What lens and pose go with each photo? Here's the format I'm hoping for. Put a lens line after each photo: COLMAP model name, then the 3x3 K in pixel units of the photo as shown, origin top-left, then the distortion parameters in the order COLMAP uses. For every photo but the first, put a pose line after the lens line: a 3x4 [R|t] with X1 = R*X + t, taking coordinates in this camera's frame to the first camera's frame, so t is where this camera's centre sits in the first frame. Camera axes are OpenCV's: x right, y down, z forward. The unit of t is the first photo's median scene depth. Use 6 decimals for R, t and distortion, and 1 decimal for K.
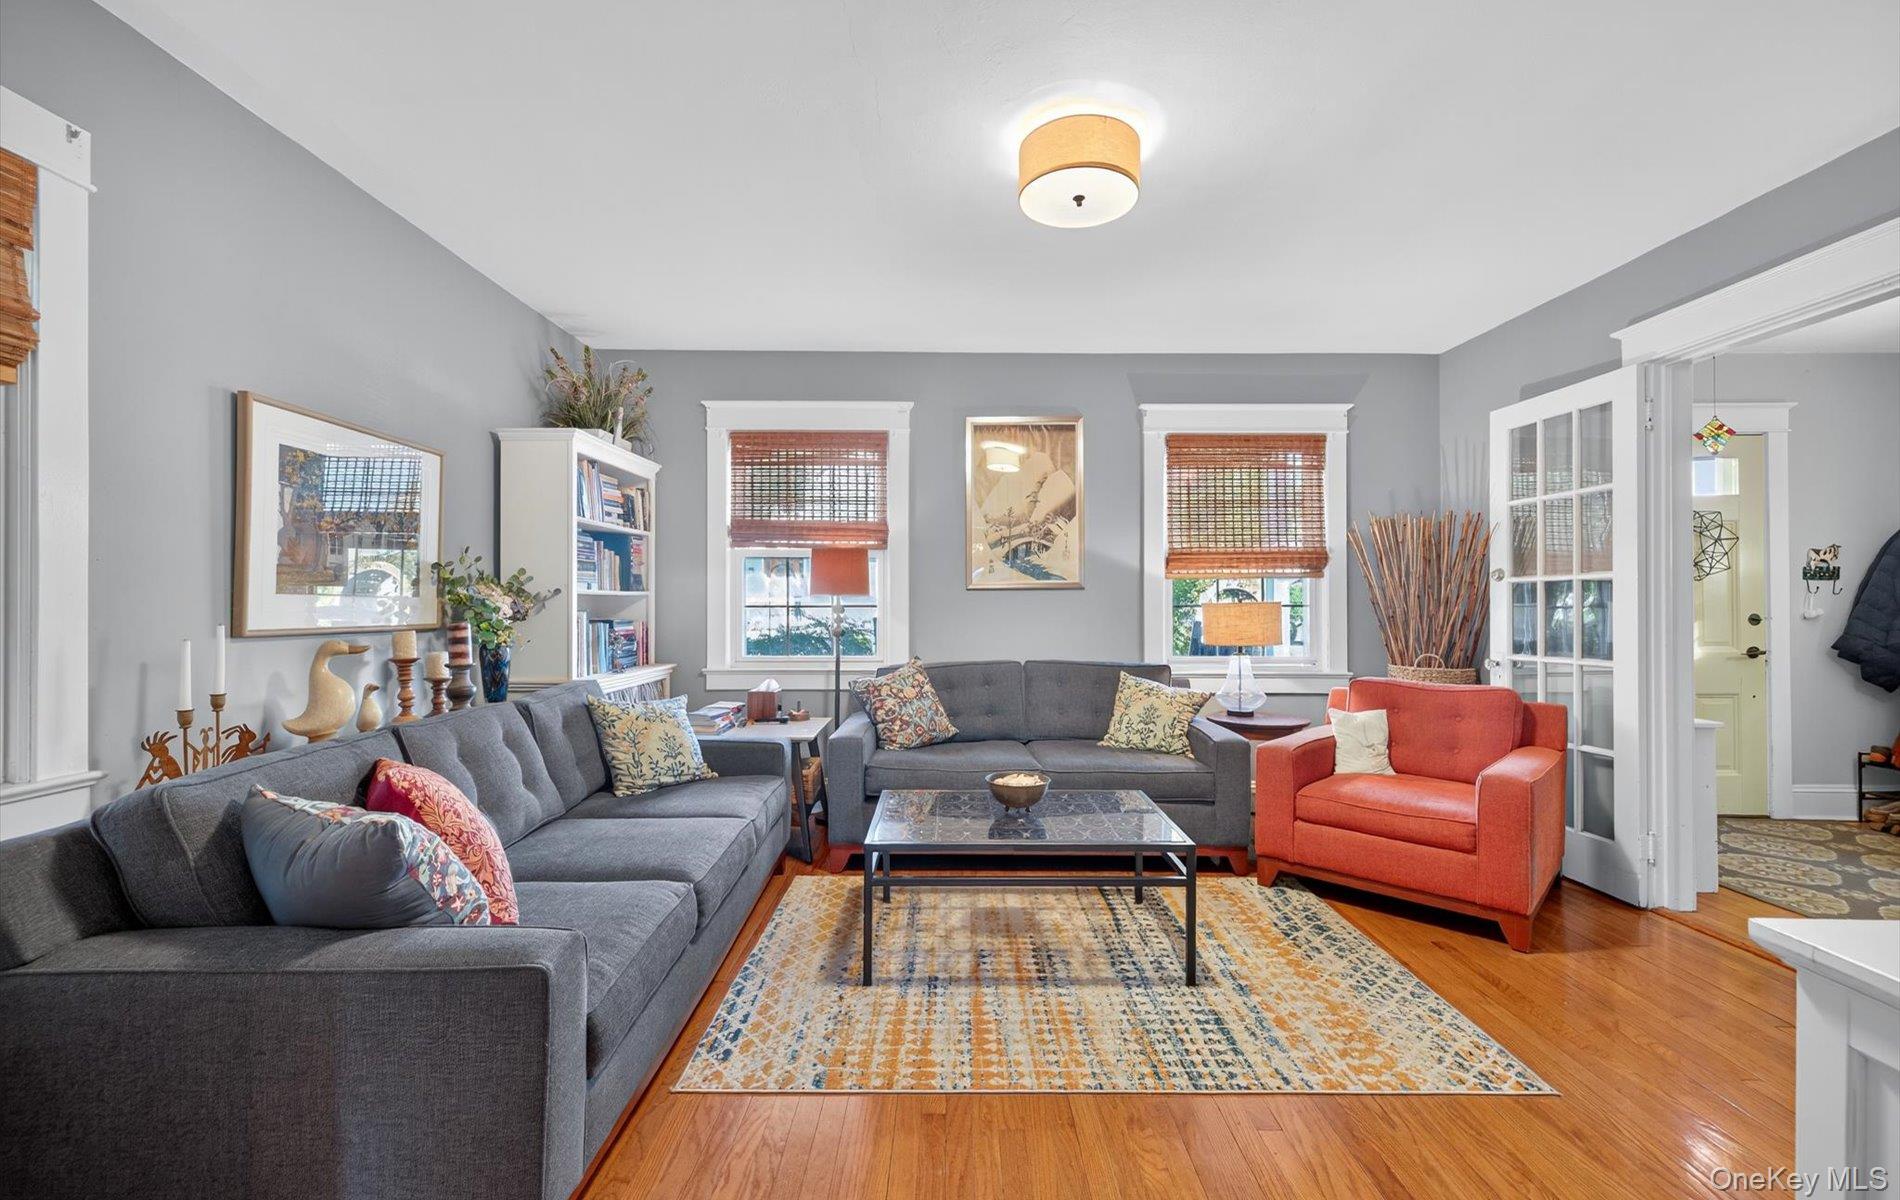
lens RADIAL K [[807.8, 0, 939.4], [0, 807.8, 598.9], [0, 0, 1]] dist [0.006909, -0.000704]
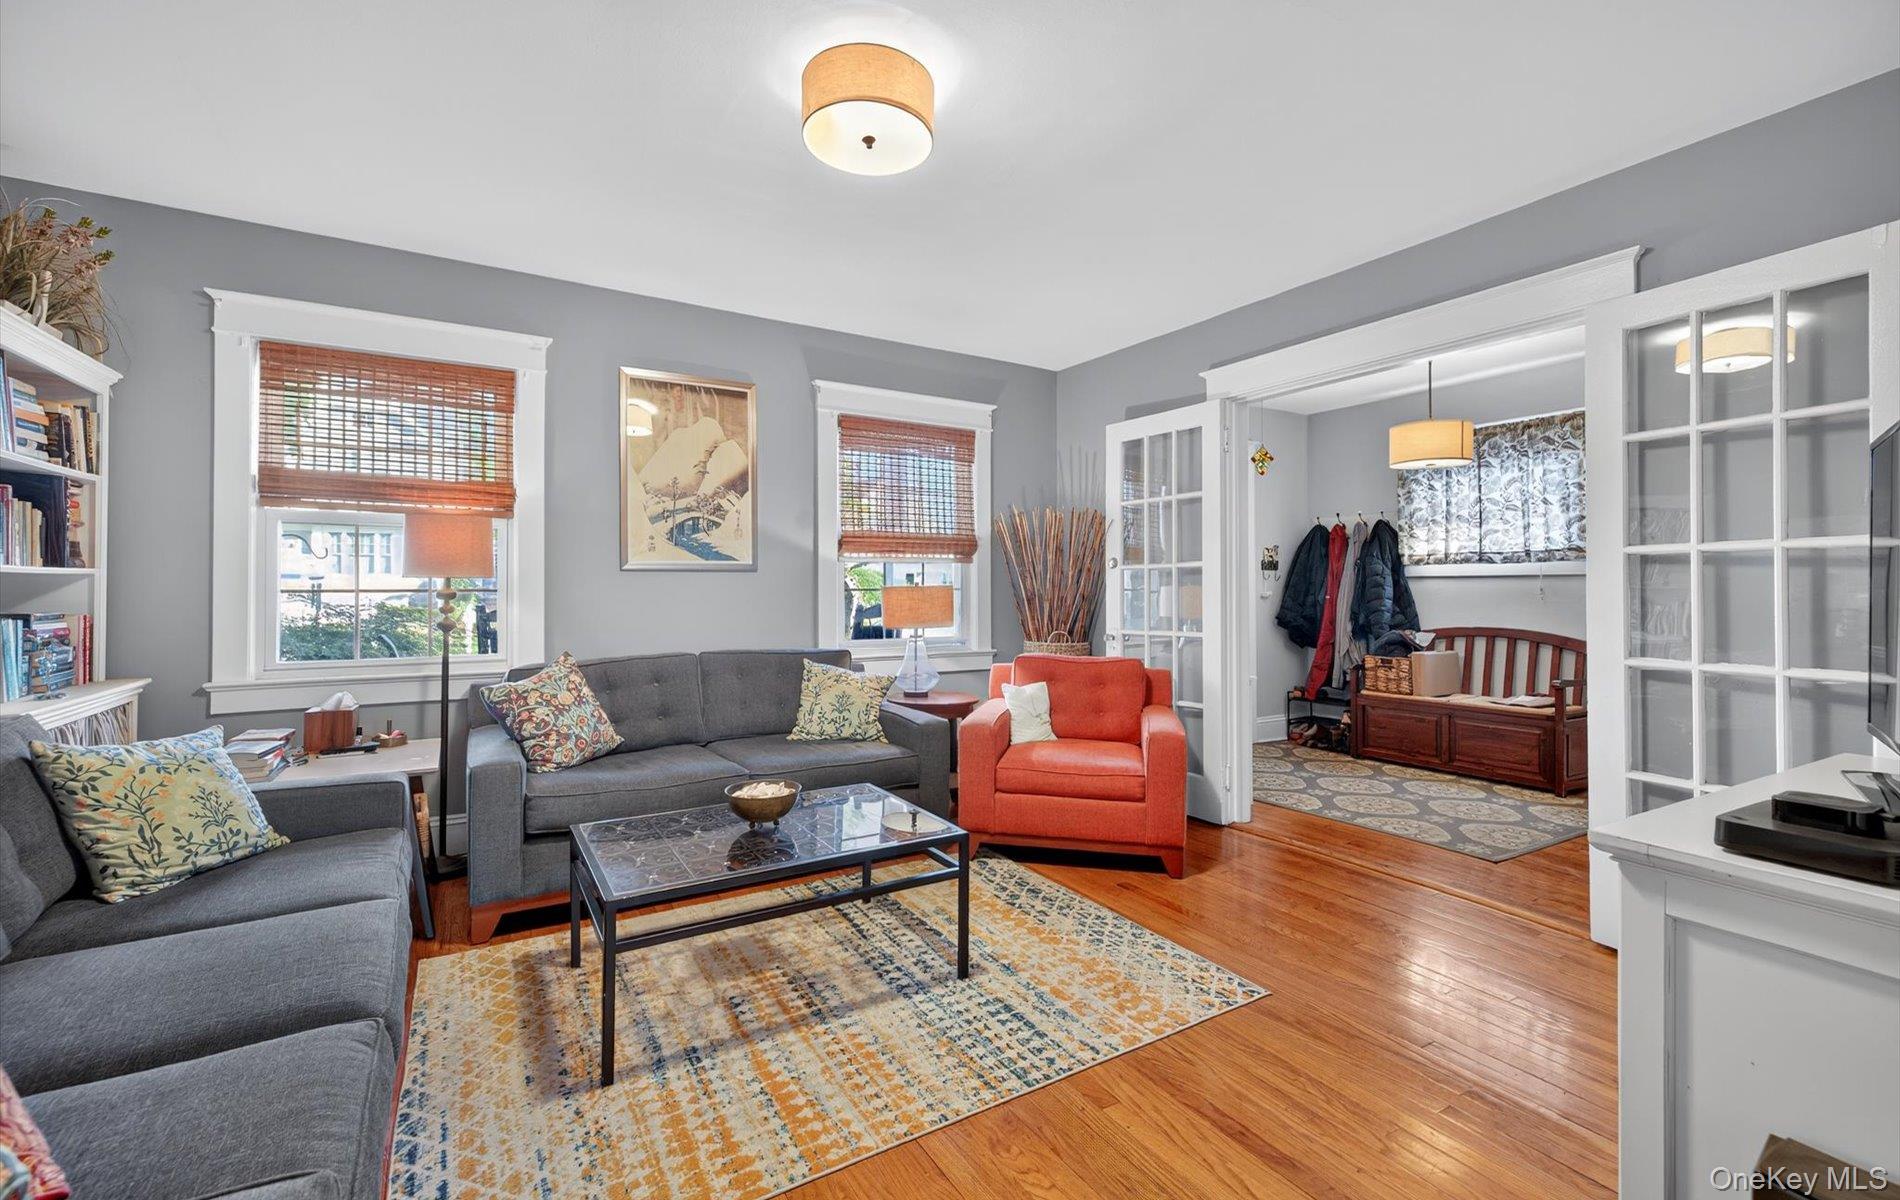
lens RADIAL K [[813.3, 0, 945.7], [0, 813.3, 577.2], [0, 0, 1]] dist [0.002598, -0.000118]
pose [[0.850940, 0.006133, 0.525226, -0.158572], [-0.002727, 0.999970, -0.007257, 0.000956], [-0.525255, 0.004743, 0.850932, 0.122182]]
